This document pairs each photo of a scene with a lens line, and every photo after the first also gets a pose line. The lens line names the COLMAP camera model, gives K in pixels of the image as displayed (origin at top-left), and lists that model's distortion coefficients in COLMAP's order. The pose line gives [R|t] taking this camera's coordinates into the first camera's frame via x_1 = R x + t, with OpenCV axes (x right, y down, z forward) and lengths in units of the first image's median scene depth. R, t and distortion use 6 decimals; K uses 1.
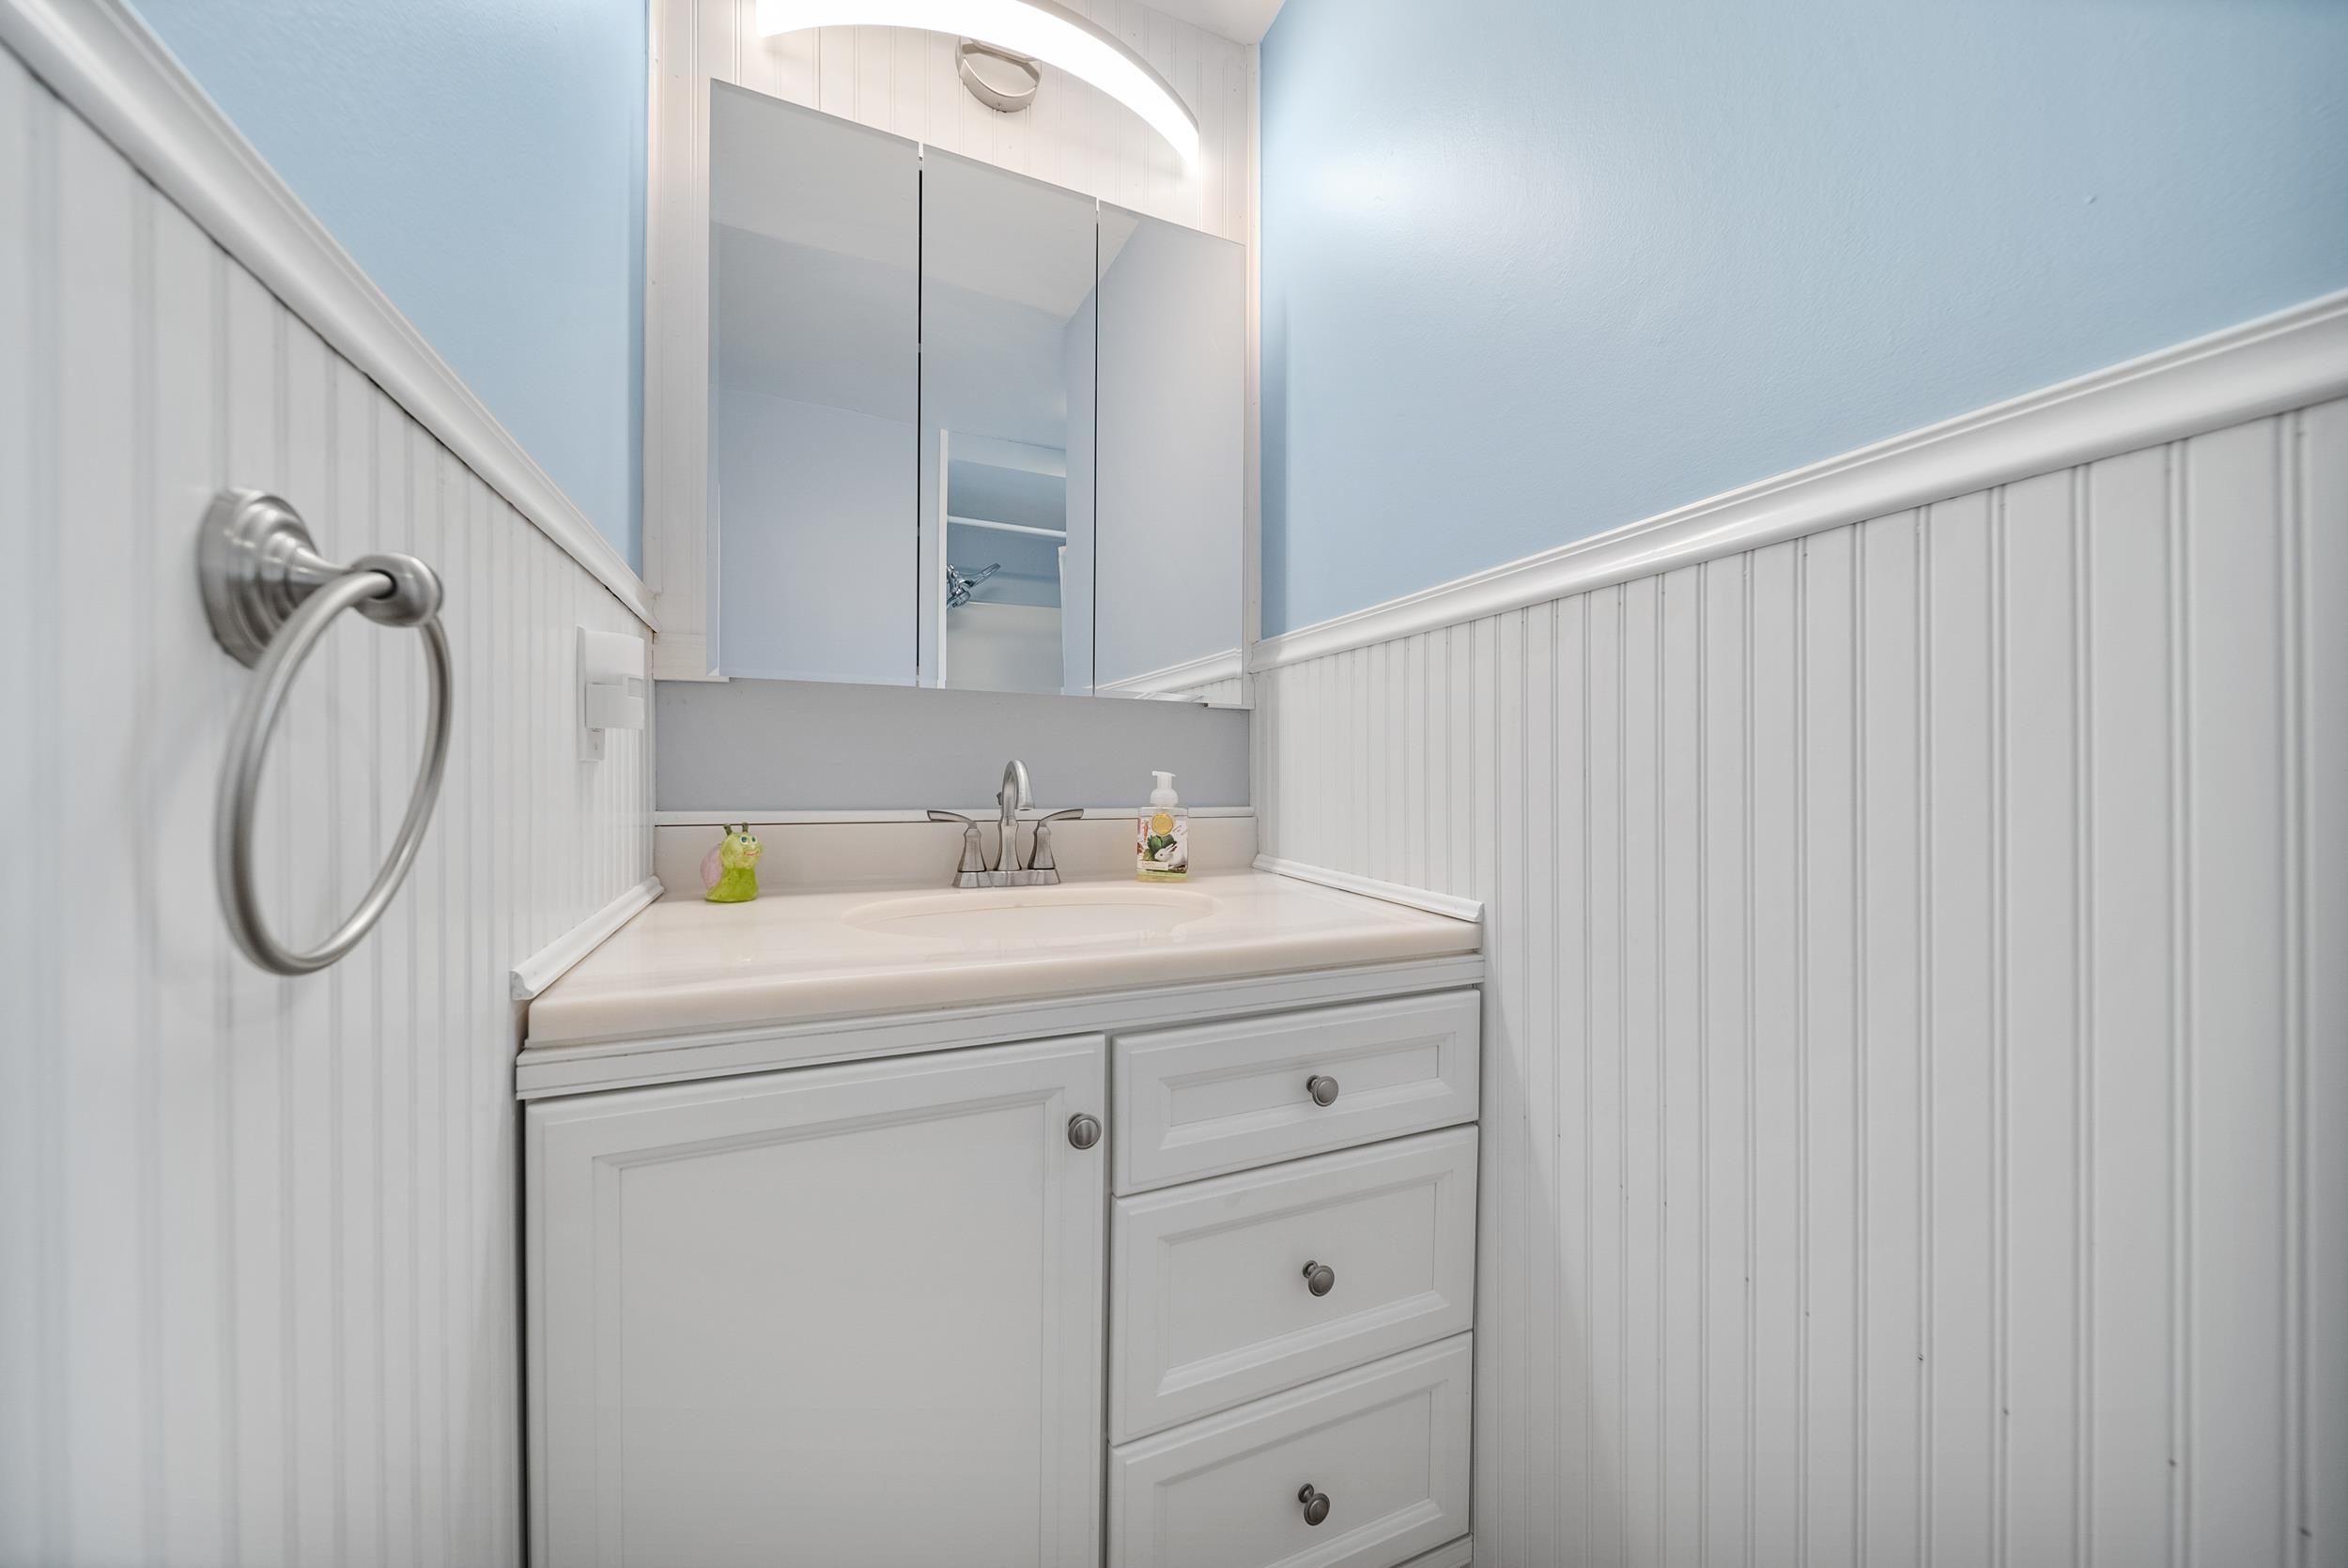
lens RADIAL K [[833.8, 0, 1175.3], [0, 833.8, 787.9], [0, 0, 1]] dist [0.000200, -0.001673]
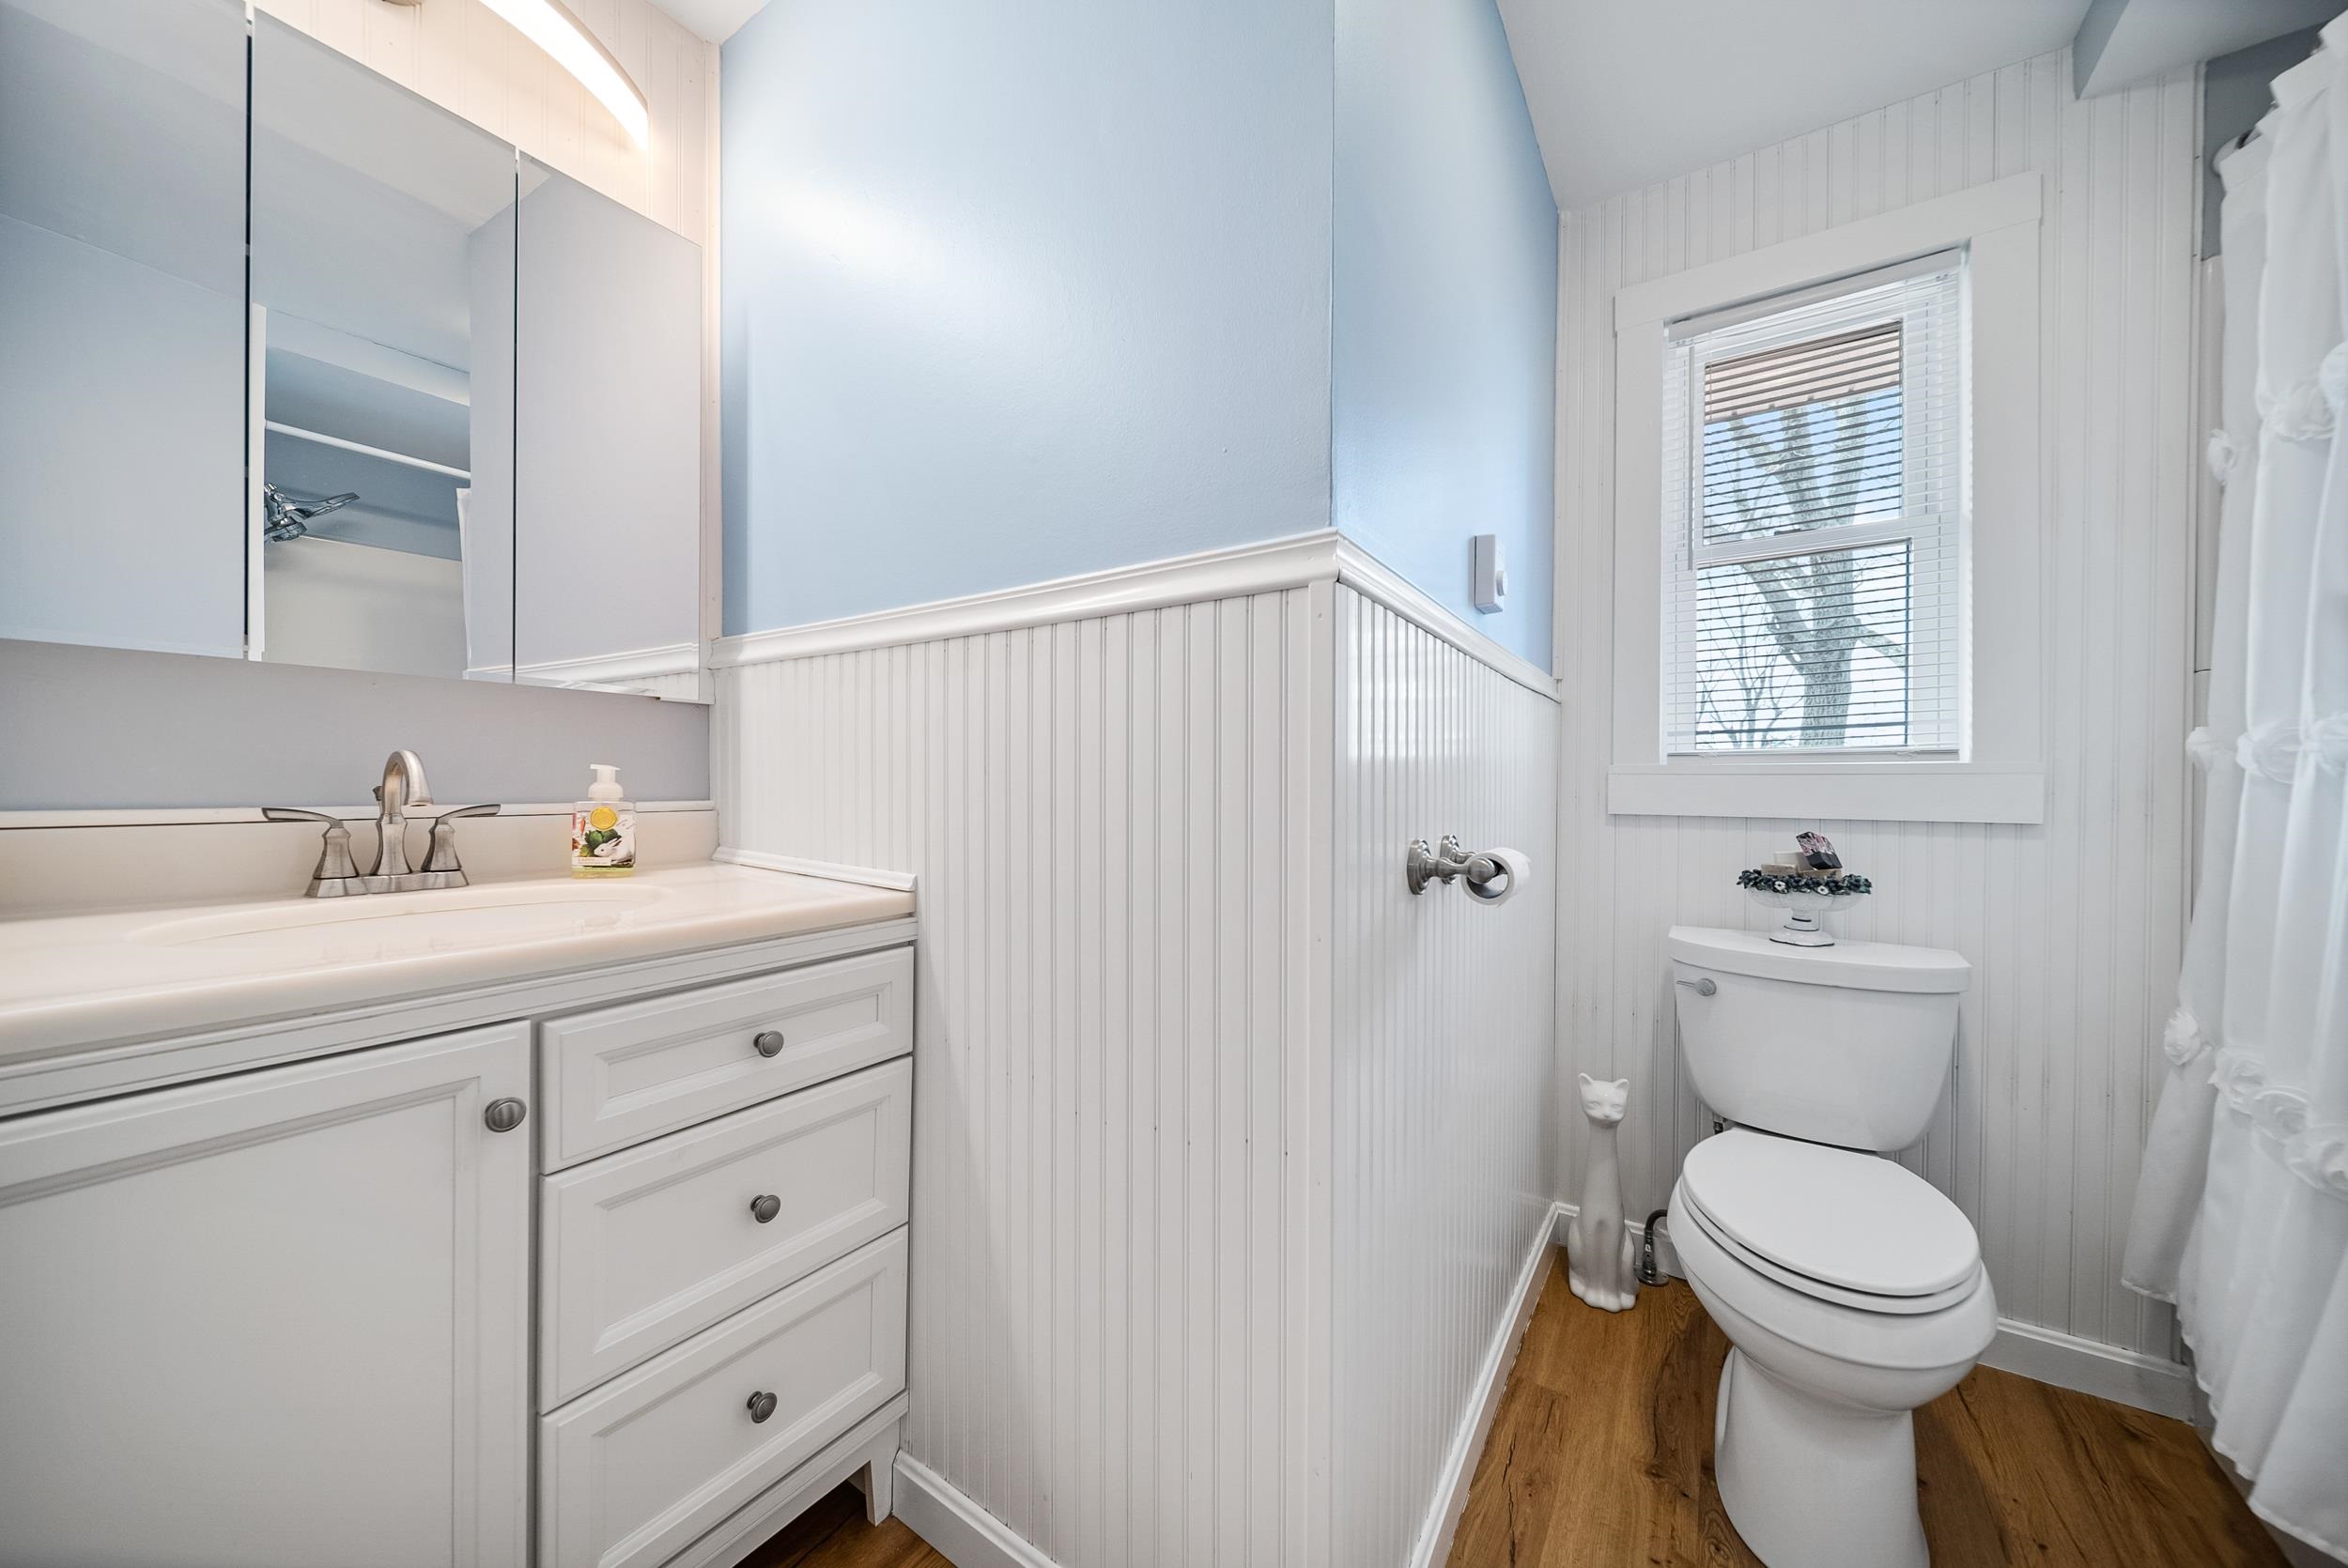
lens RADIAL K [[833.8, 0, 1175.3], [0, 833.8, 787.9], [0, 0, 1]] dist [0.000200, -0.001673]
pose [[0.839443, -0.003143, 0.543439, 0.016975], [0.000110, 0.999984, 0.005613, 0.002118], [-0.543448, -0.004652, 0.839430, -0.192870]]
